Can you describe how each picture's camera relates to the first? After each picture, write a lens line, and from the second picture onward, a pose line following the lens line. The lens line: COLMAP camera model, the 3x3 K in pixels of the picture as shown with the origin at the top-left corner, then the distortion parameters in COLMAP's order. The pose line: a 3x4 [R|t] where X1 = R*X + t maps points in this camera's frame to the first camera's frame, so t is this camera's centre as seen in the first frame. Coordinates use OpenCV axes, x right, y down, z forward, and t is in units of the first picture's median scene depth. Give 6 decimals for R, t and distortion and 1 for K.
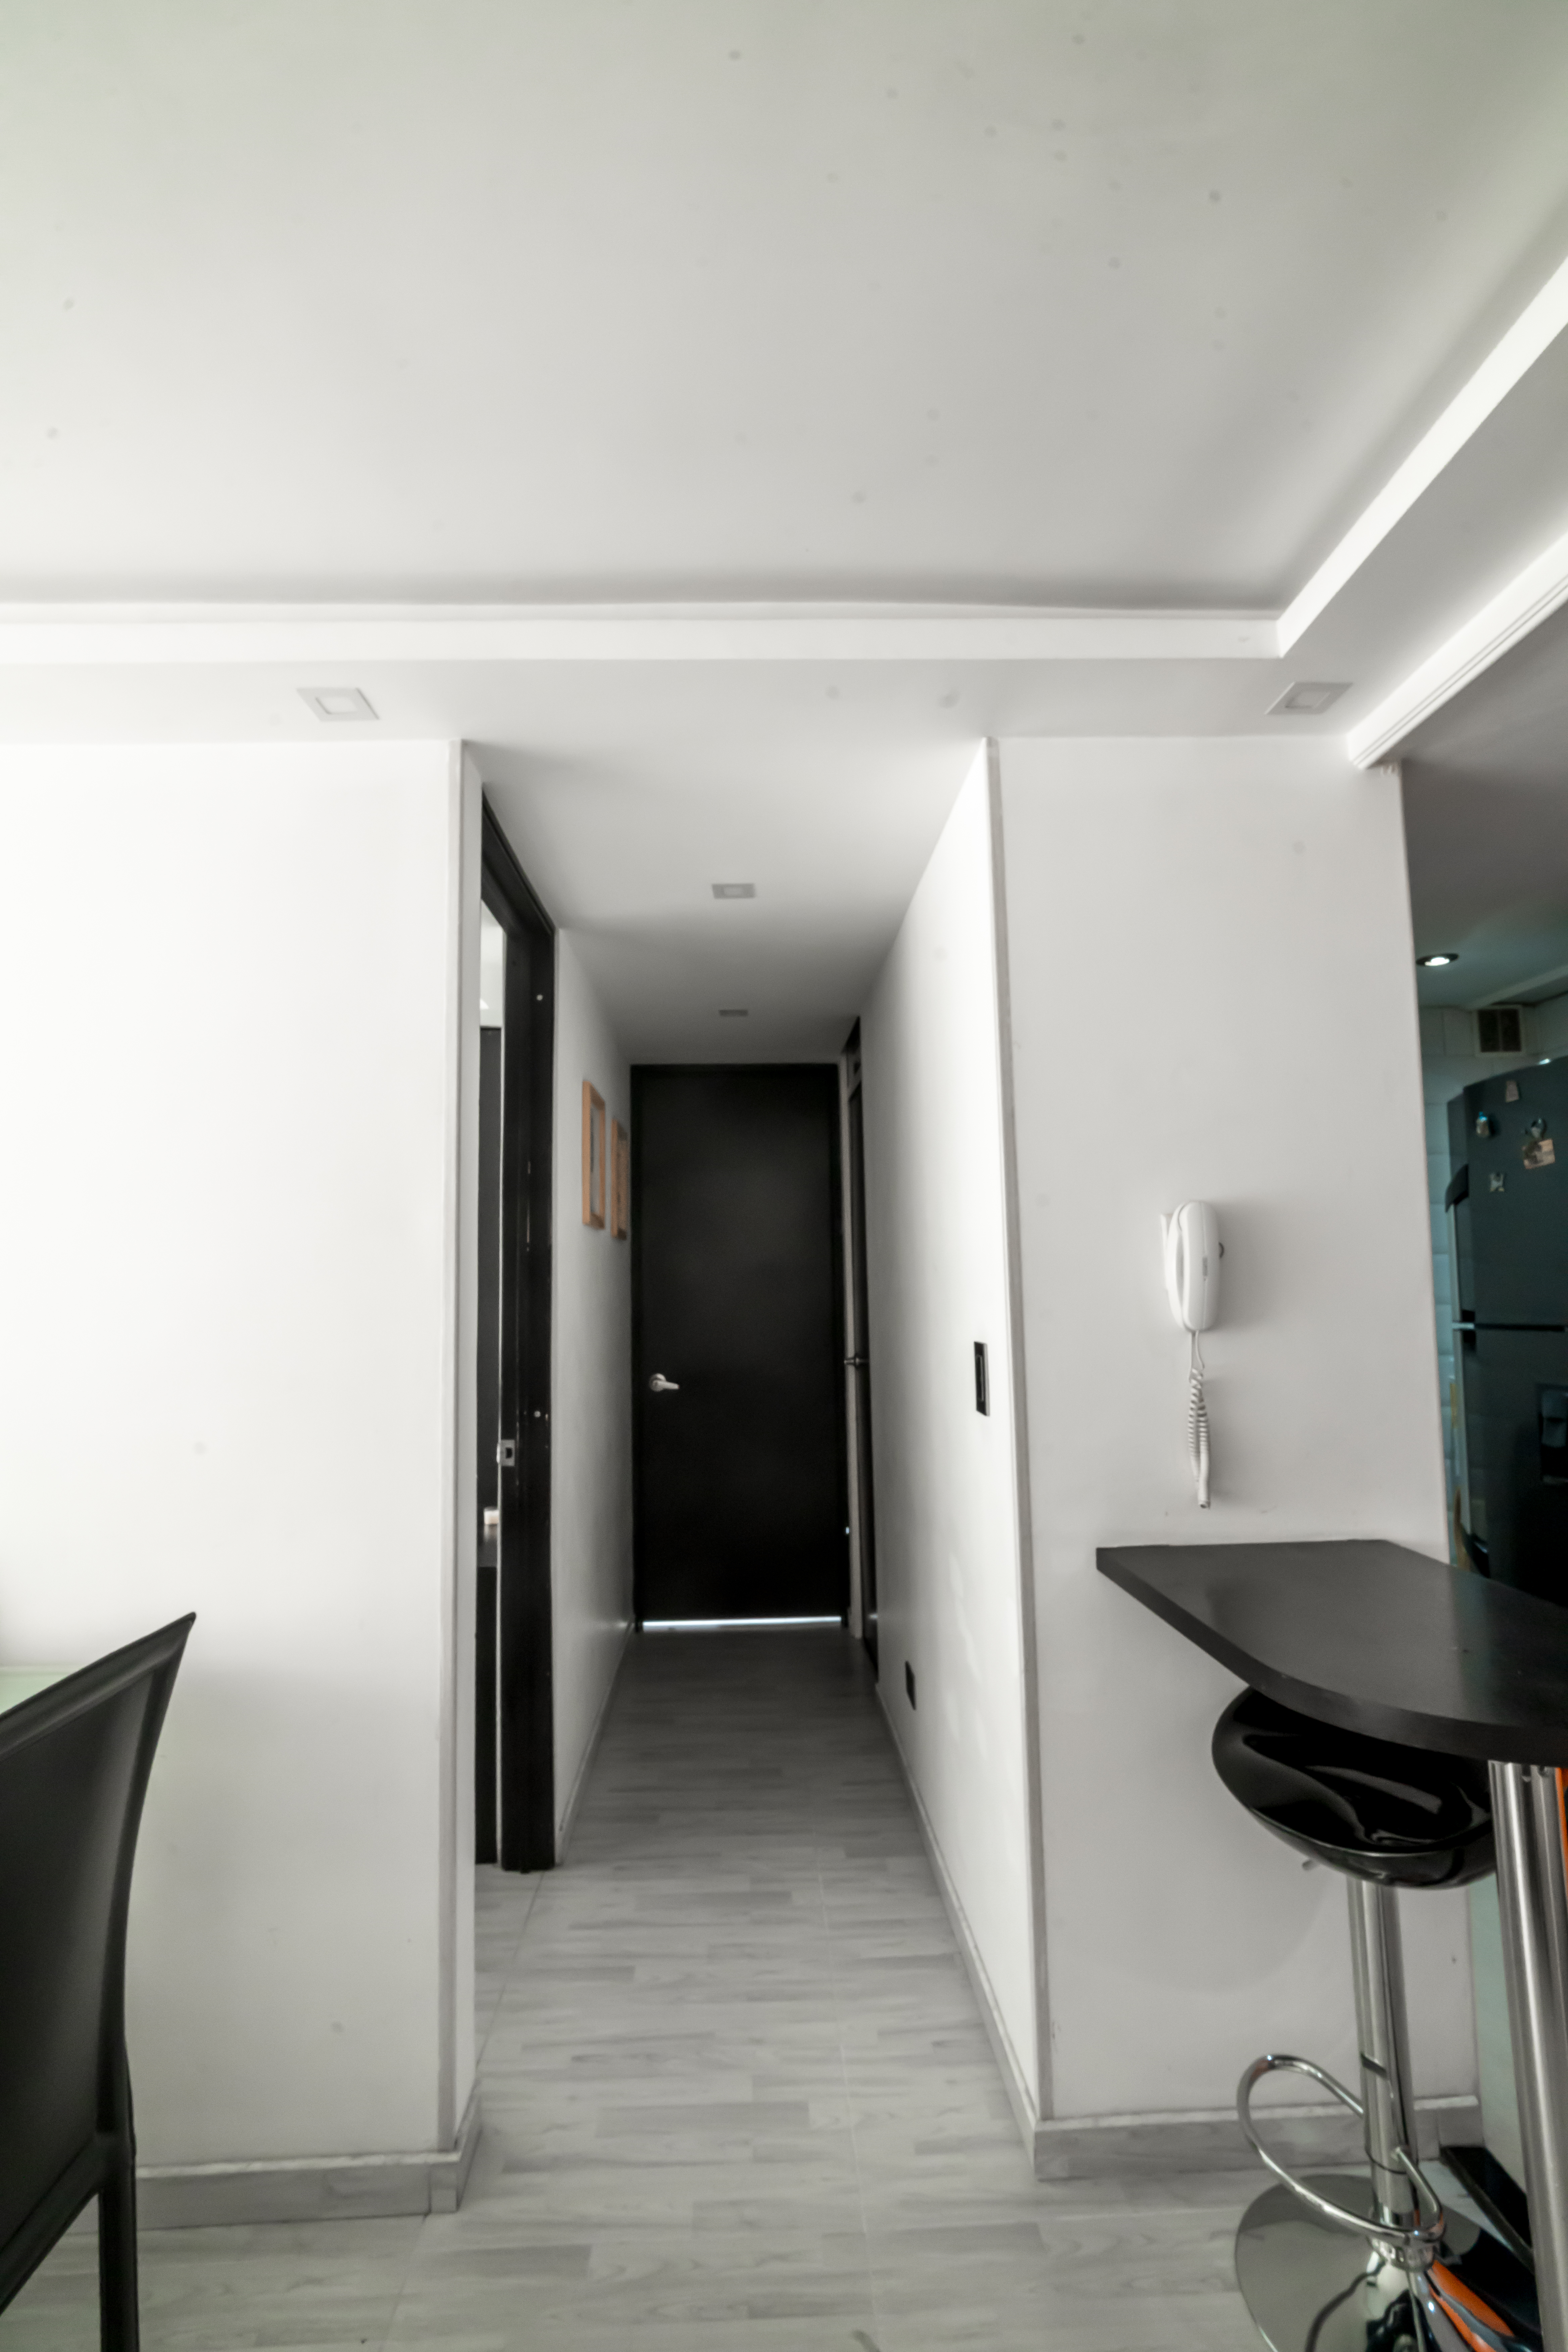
lens RADIAL K [[1094.8, 0, 784.0], [0, 1094.8, 1176.0], [0, 0, 1]] dist [-0.023971, 0.011460]
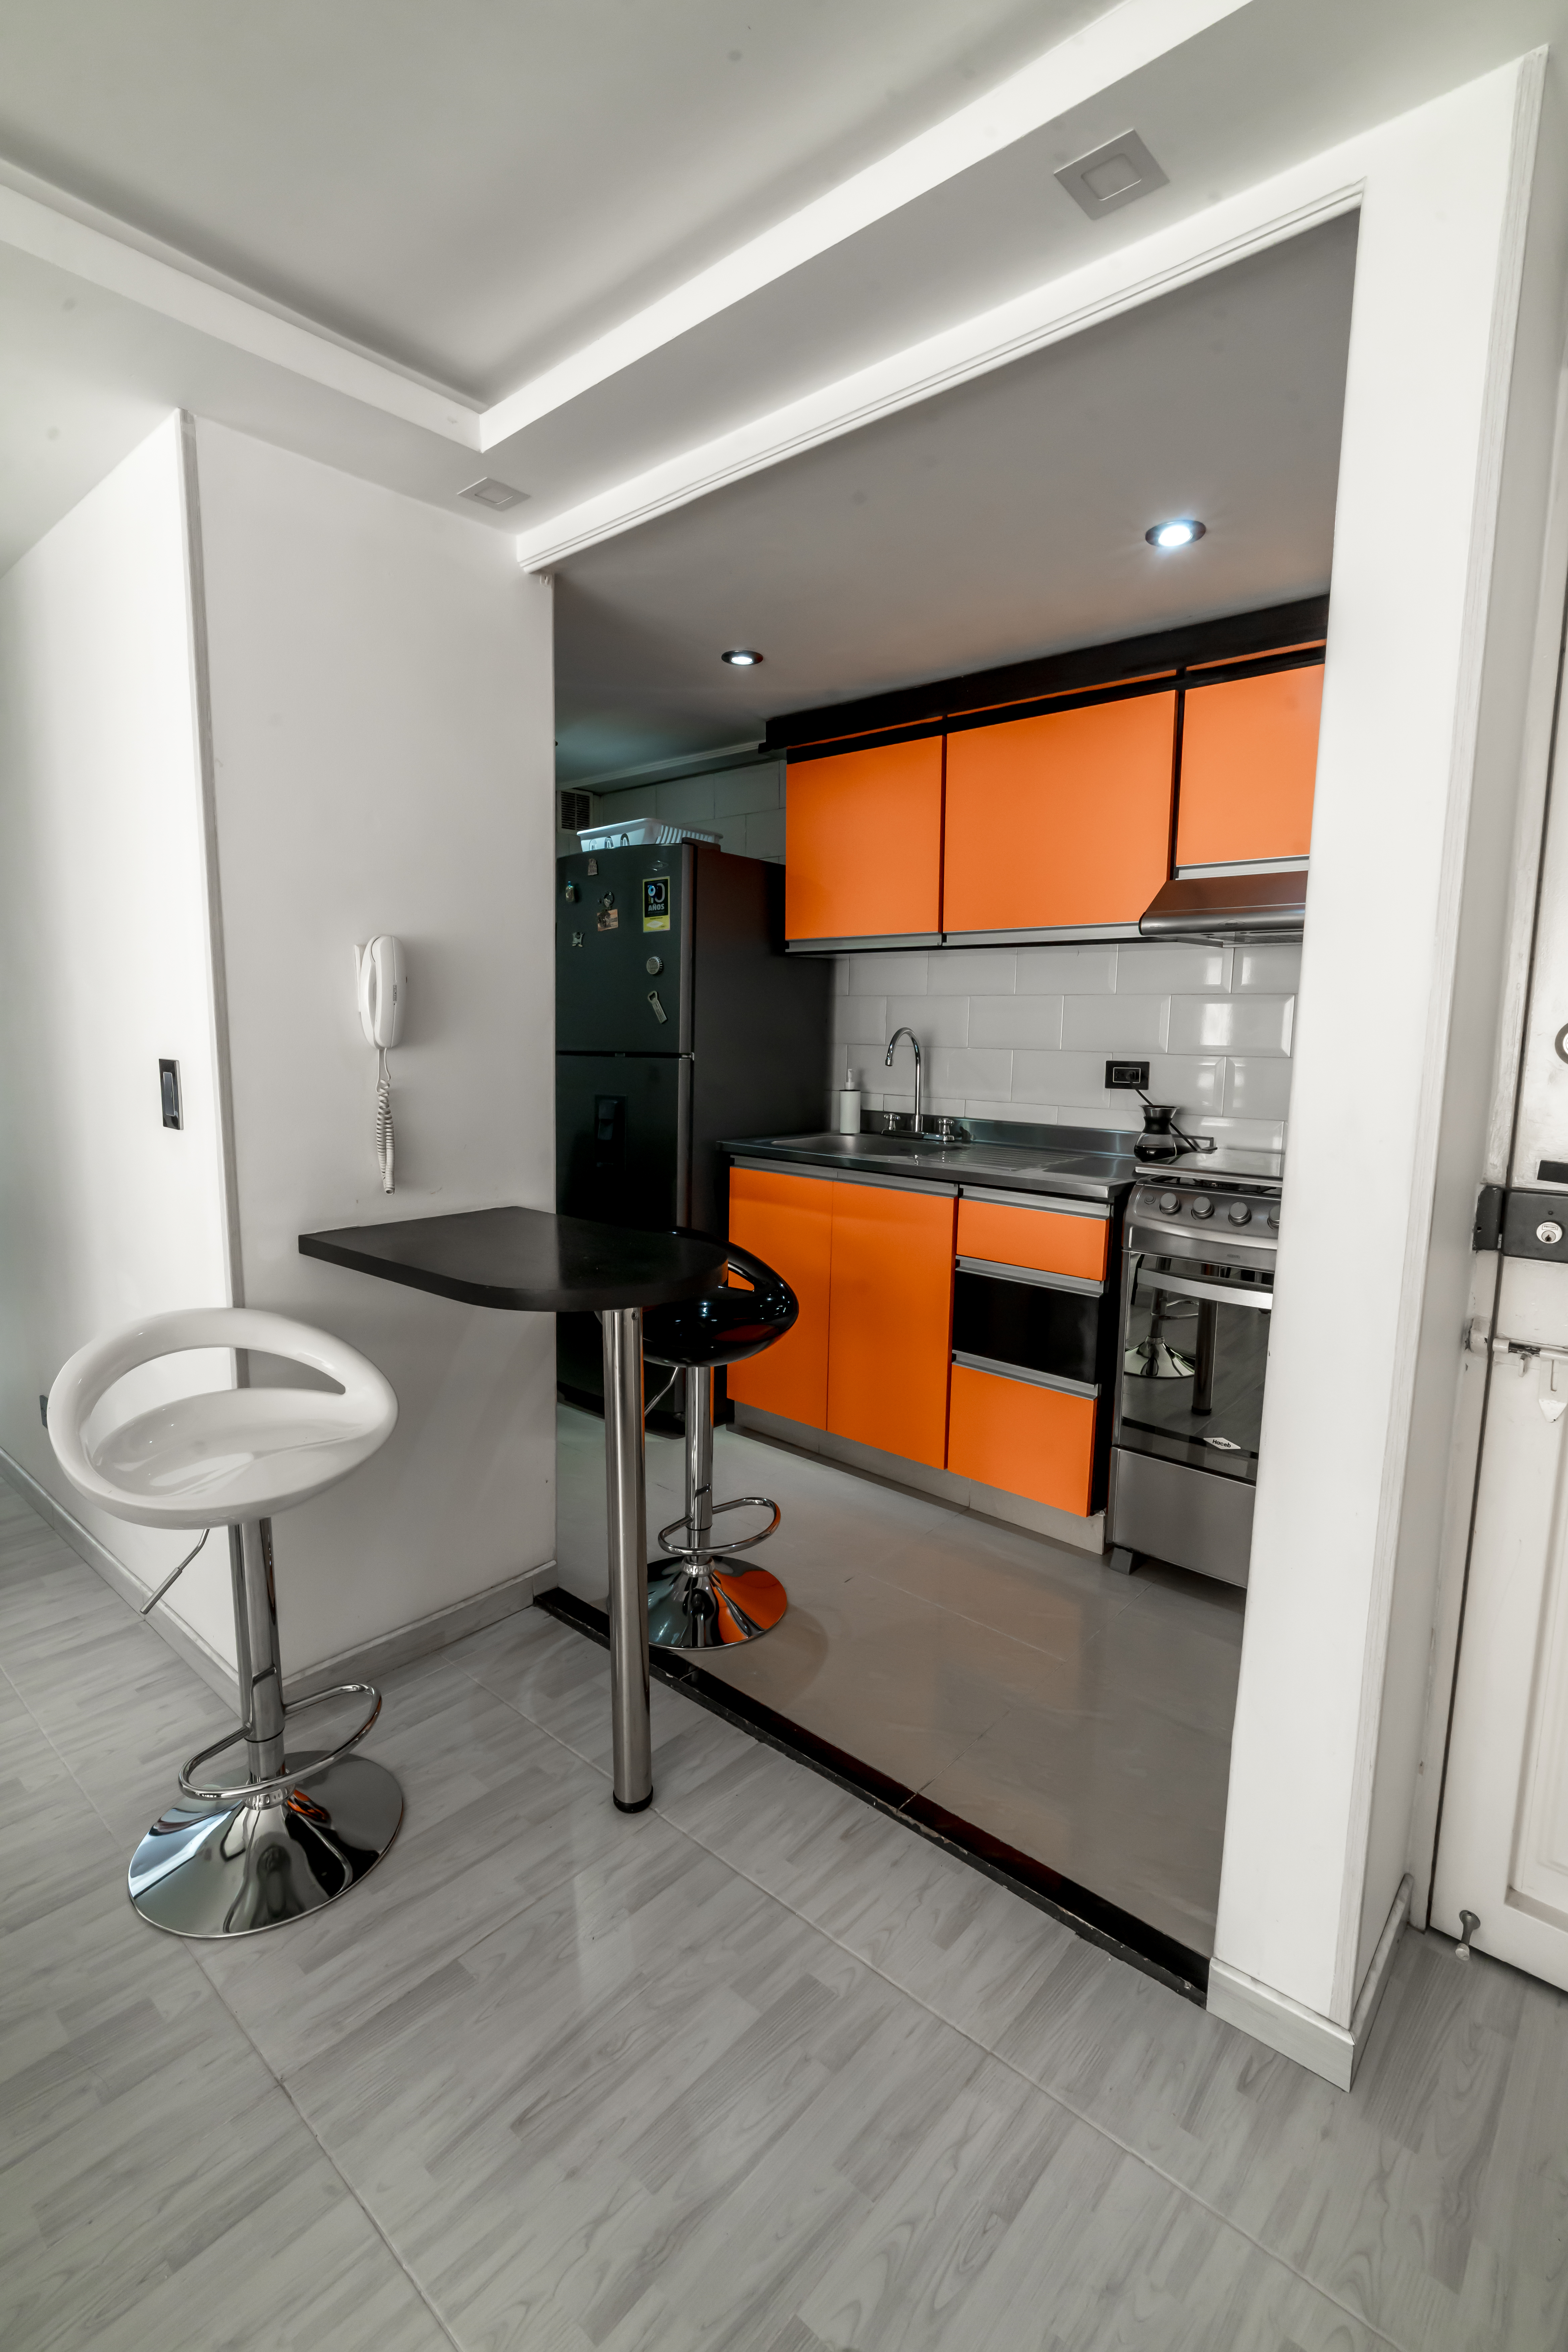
lens RADIAL K [[1094.8, 0, 784.0], [0, 1094.8, 1176.0], [0, 0, 1]] dist [-0.023971, 0.011460]
pose [[0.688223, -0.075048, 0.721607, -0.180986], [-0.097725, 0.975981, 0.194707, 0.005144], [-0.718887, -0.204521, 0.664359, -0.117306]]
